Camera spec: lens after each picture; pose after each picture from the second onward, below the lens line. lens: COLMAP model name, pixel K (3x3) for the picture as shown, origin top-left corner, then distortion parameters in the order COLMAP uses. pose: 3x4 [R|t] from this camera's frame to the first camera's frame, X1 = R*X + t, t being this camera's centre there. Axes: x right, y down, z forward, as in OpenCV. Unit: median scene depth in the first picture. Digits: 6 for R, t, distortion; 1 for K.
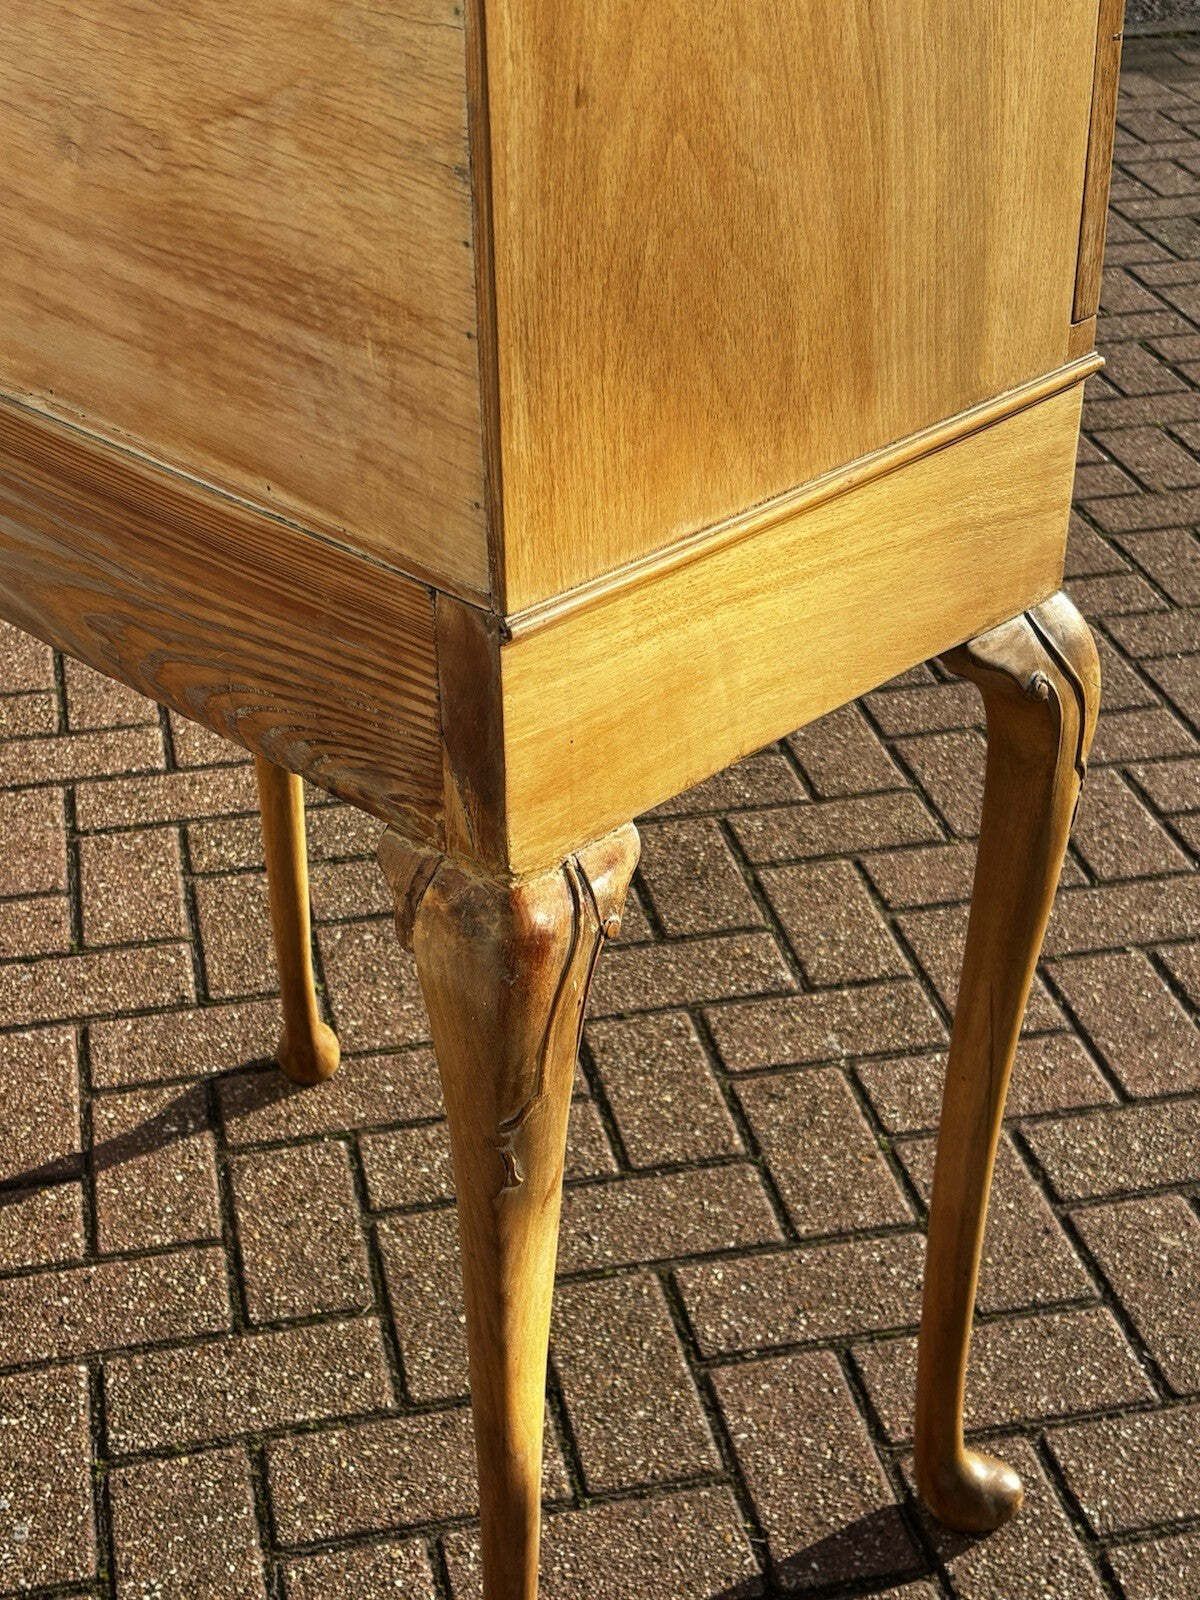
lens RADIAL K [[2356.9, 0, 584.6], [0, 2356.9, 791.3], [0, 0, 1]] dist [0.096194, 0.000000]
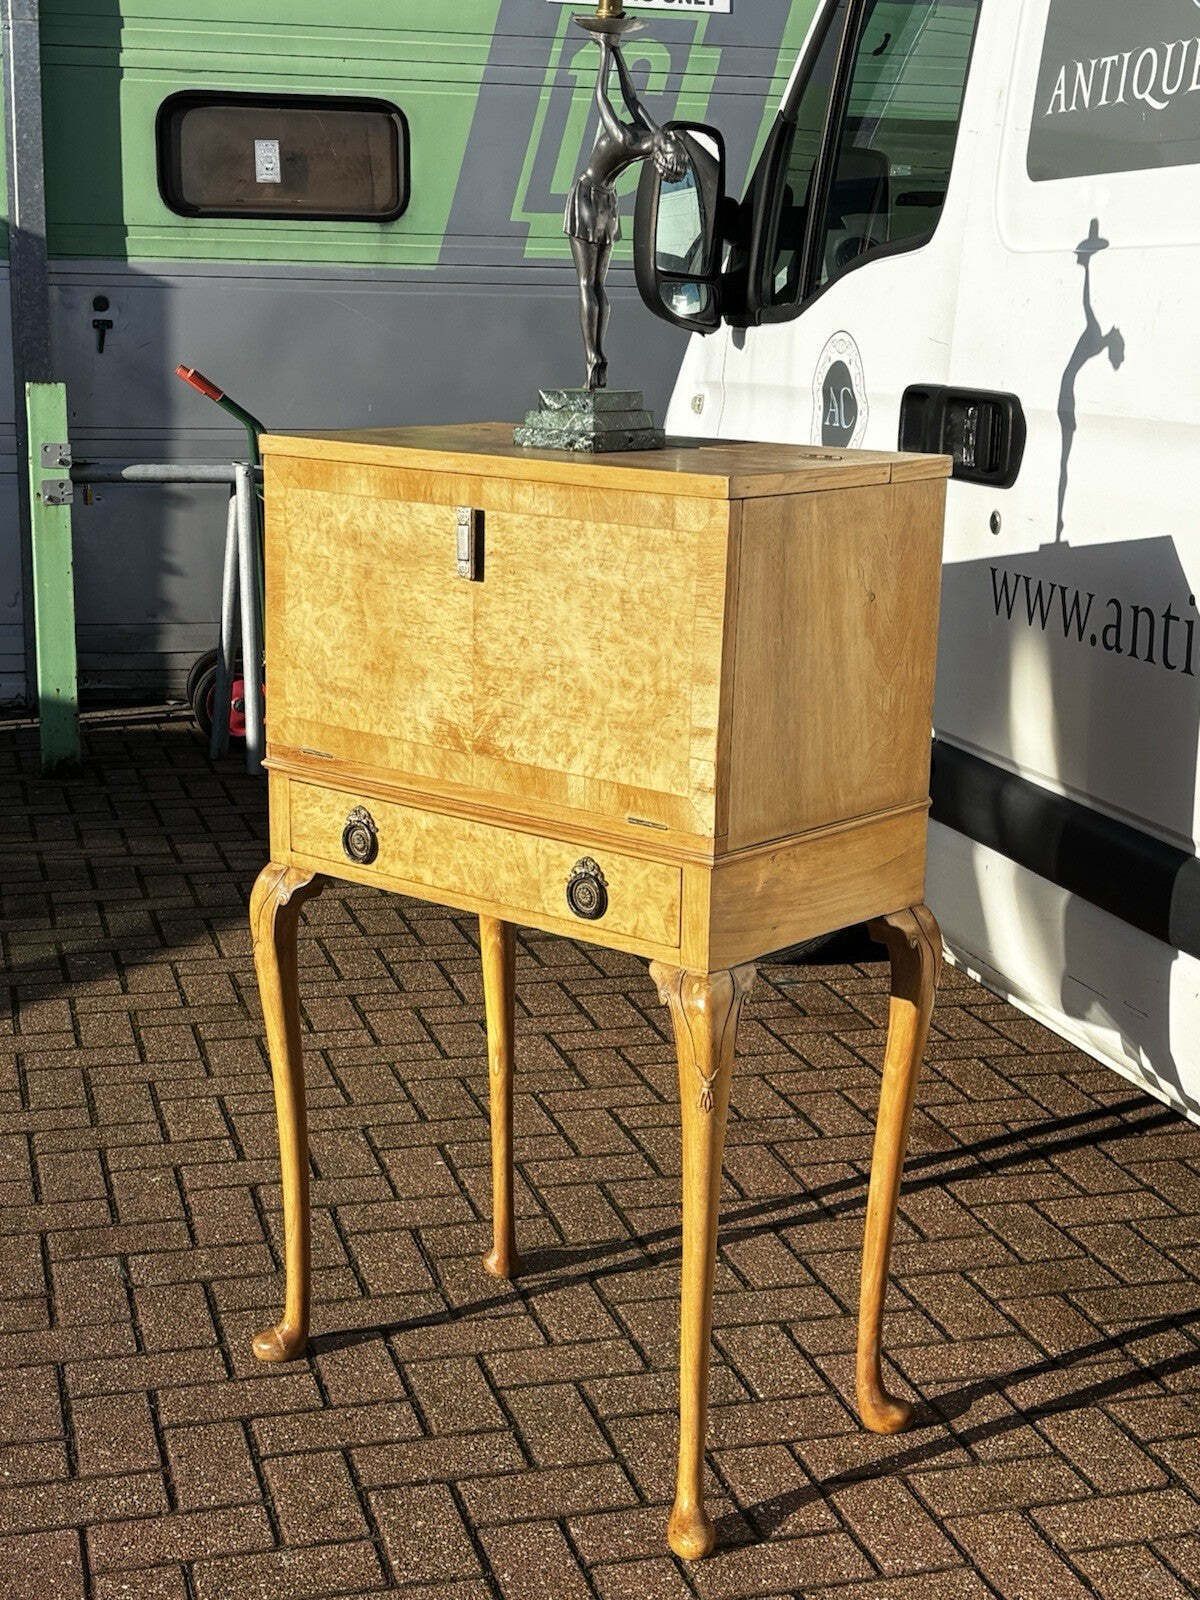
lens RADIAL K [[2356.9, 0, 601.1], [0, 2356.9, 785.9], [0, 0, 1]] dist [0.096194, 0.000000]
pose [[-0.998016, 0.006794, -0.062588, 0.032477], [-0.037701, 0.731692, 0.680592, -2.647918], [0.050419, 0.681601, -0.729985, 4.064102]]
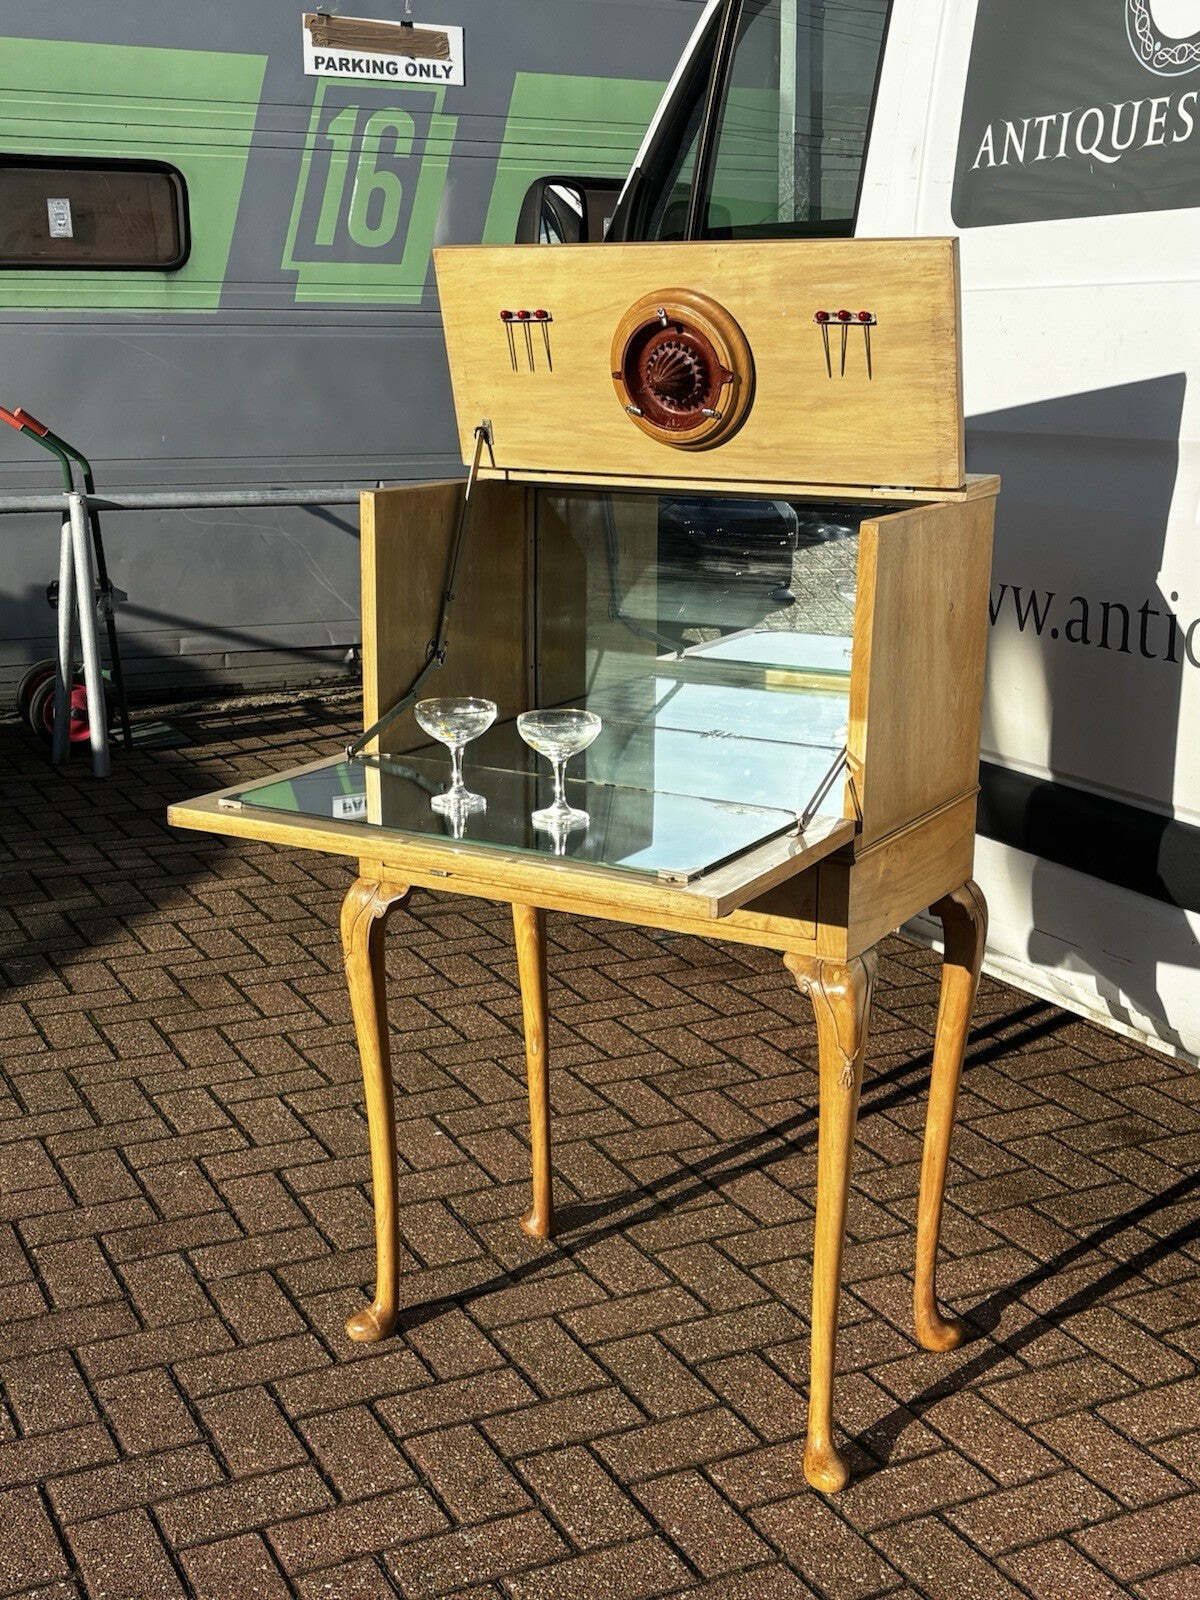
lens RADIAL K [[1977.4, 0, 604.3], [0, 1977.4, 793.2], [0, 0, 1]] dist [0.047274, 0.000000]
pose [[-0.968643, 0.065405, -0.239695, 0.673418], [-0.120574, 0.719771, 0.683661, -2.420988], [0.217240, 0.691124, -0.689315, 3.681454]]
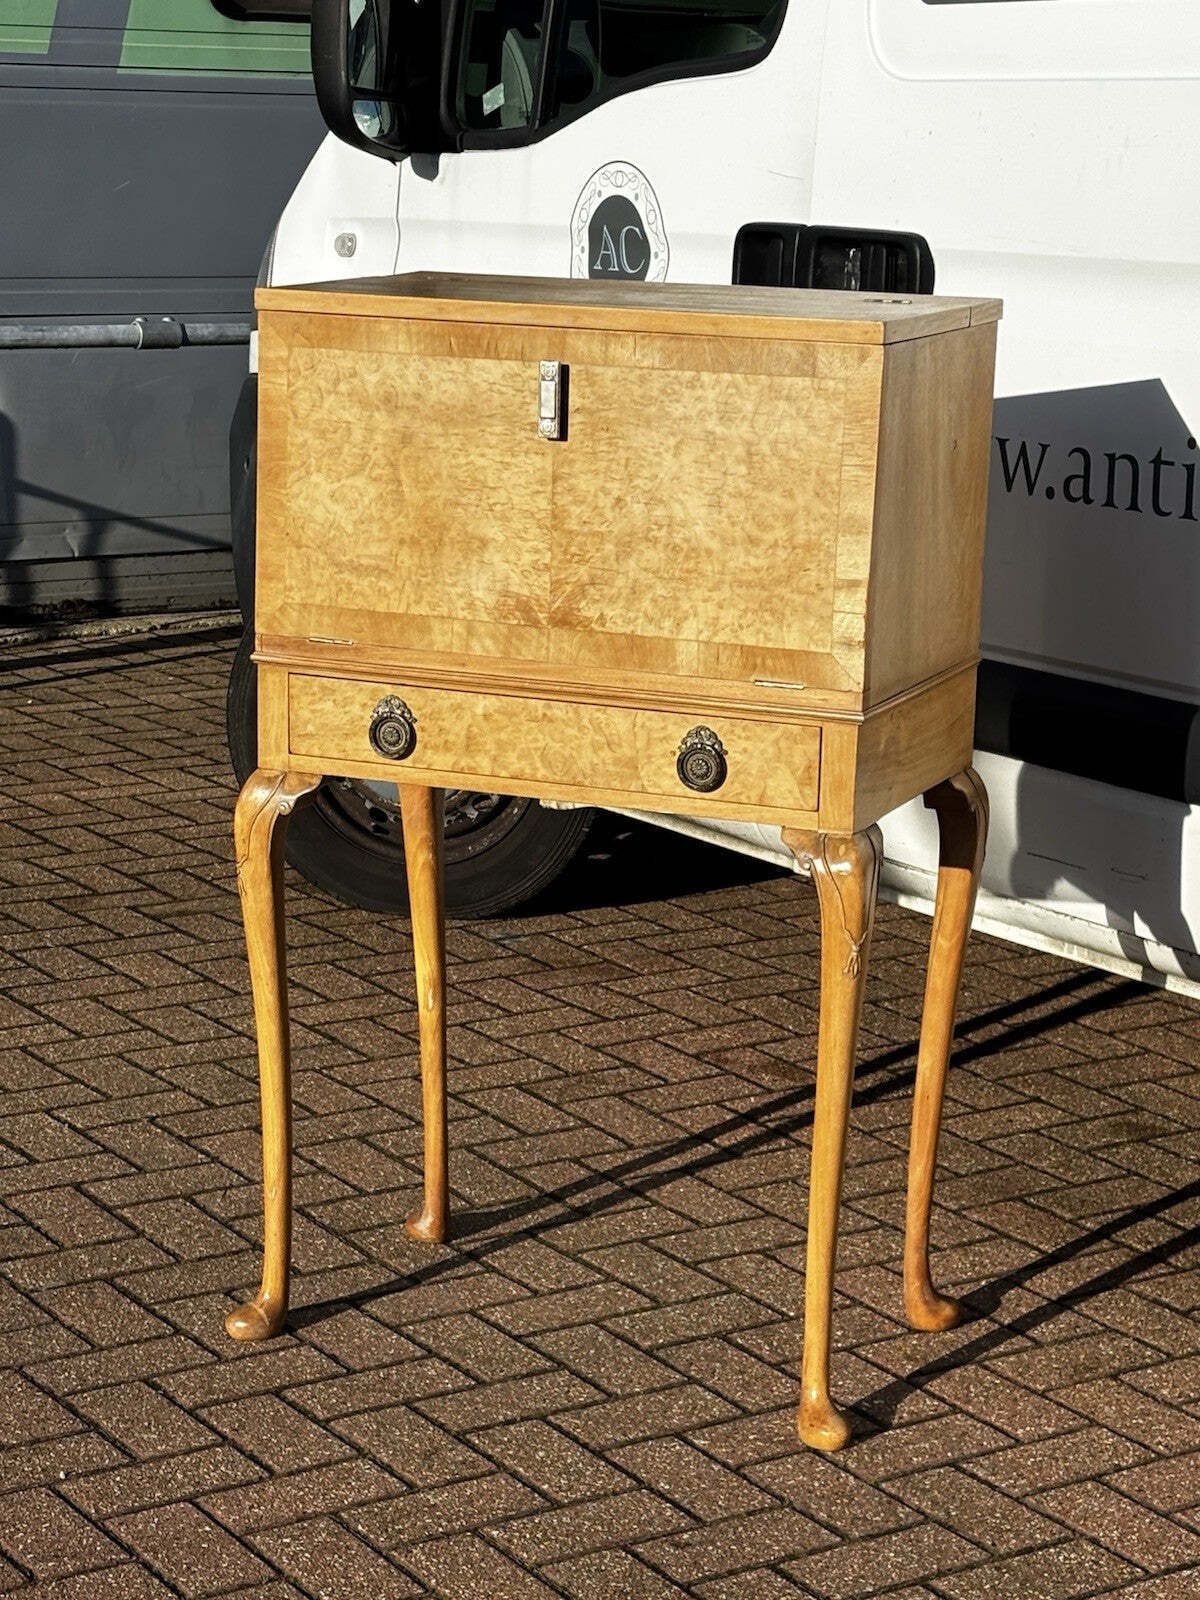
lens RADIAL K [[3410.9, 0, 591.8], [0, 3410.9, 796.7], [0, 0, 1]] dist [0.230971, 0.000000]
pose [[-0.930893, 0.065401, -0.359390, 1.540348], [-0.197171, 0.738256, 0.645060, -3.142842], [0.307509, 0.671343, -0.674342, 4.774941]]
